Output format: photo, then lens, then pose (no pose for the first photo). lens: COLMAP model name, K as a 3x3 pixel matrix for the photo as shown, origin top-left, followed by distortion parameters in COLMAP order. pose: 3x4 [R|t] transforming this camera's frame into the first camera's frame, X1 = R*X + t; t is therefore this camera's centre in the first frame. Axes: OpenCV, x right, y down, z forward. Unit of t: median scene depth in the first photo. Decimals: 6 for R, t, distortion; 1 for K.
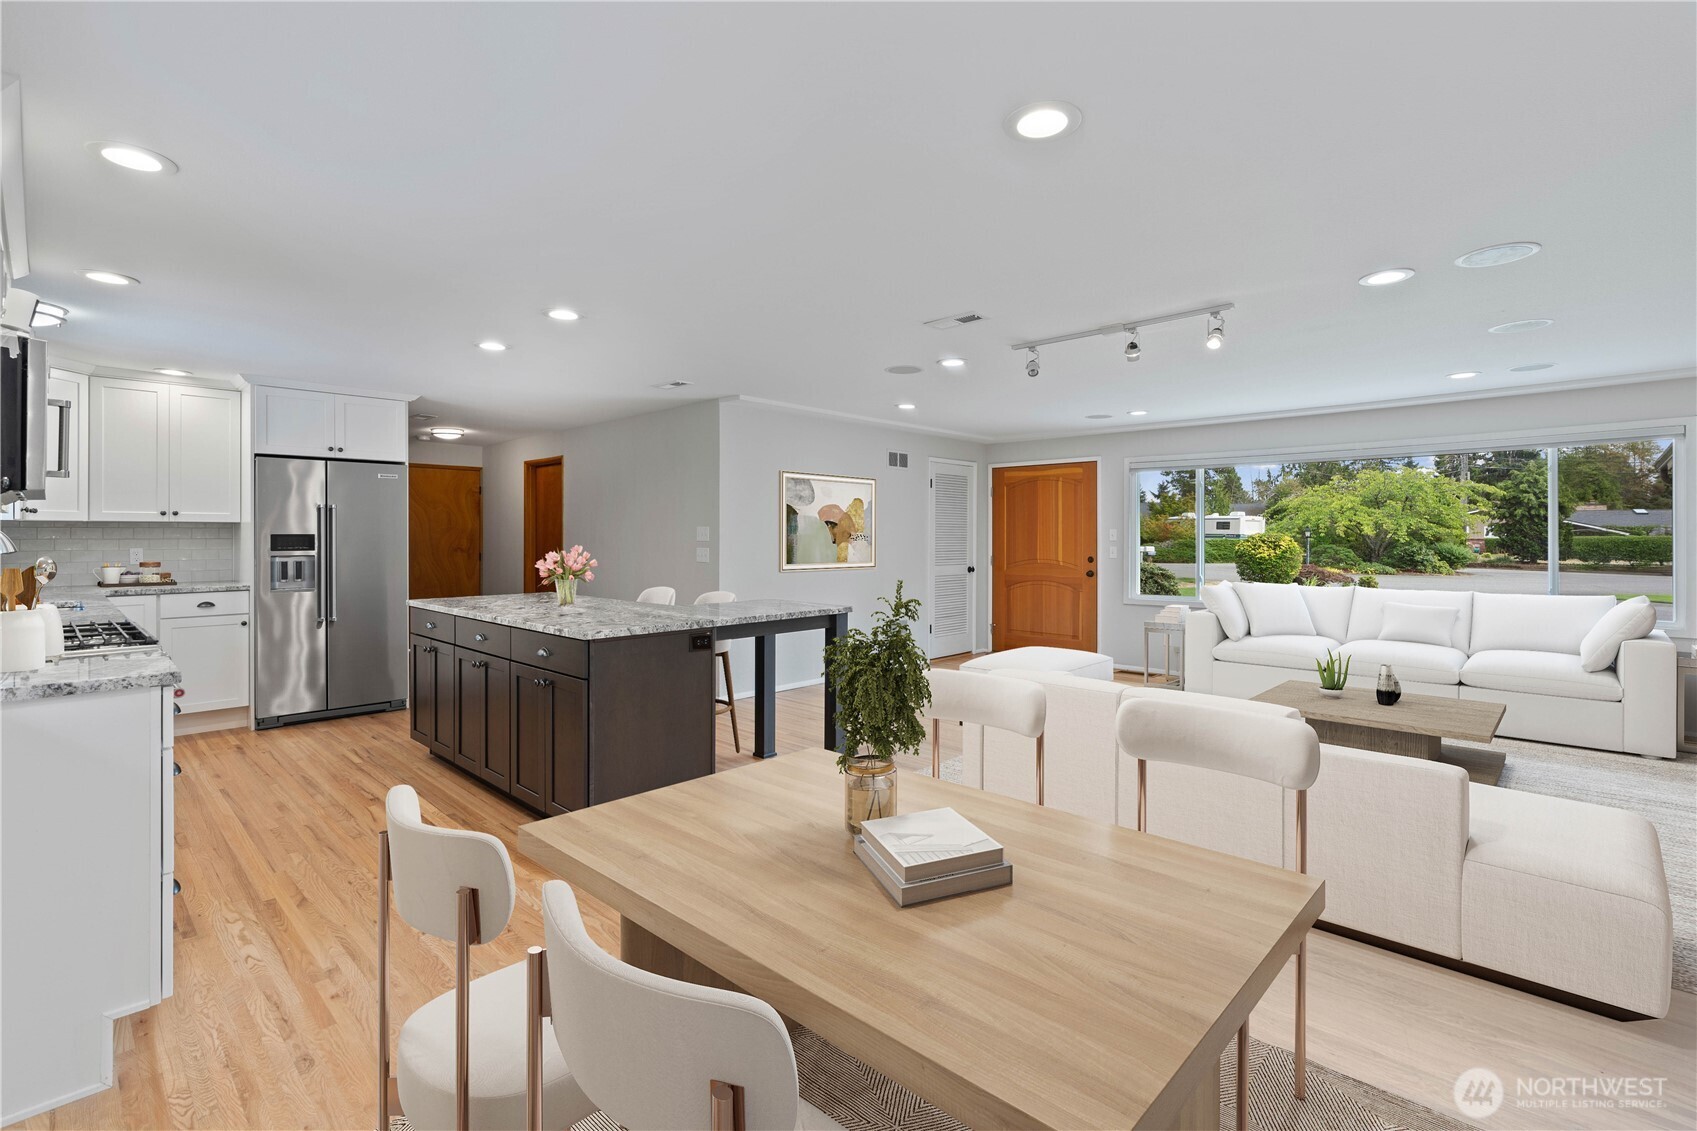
lens RADIAL K [[778.8, 0, 854.9], [0, 778.8, 527.5], [0, 0, 1]] dist [-0.004651, 0.001104]
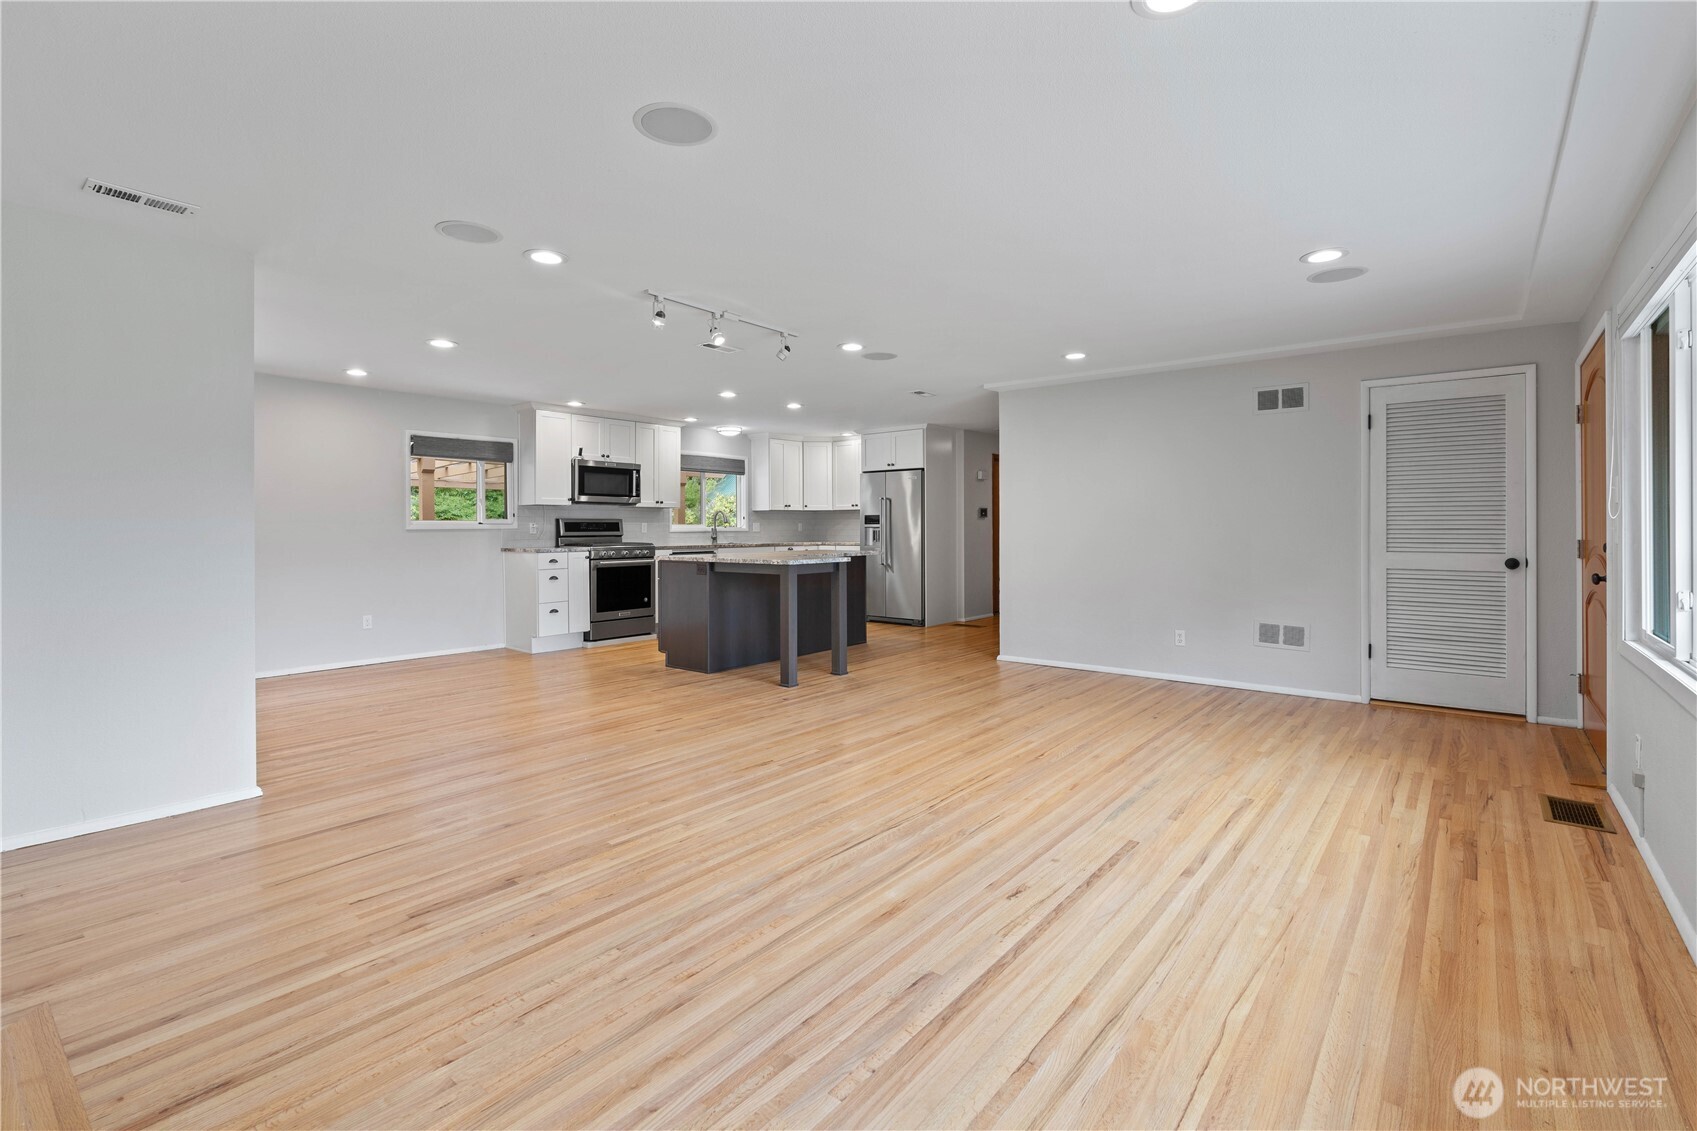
lens RADIAL K [[778.8, 0, 825.1], [0, 778.8, 514.1], [0, 0, 1]] dist [-0.004651, 0.001104]
pose [[0.059718, -0.019819, -0.998019, 1.037840], [0.010681, 0.999758, -0.019215, 0.038532], [0.998158, -0.009512, 0.059915, 0.764069]]
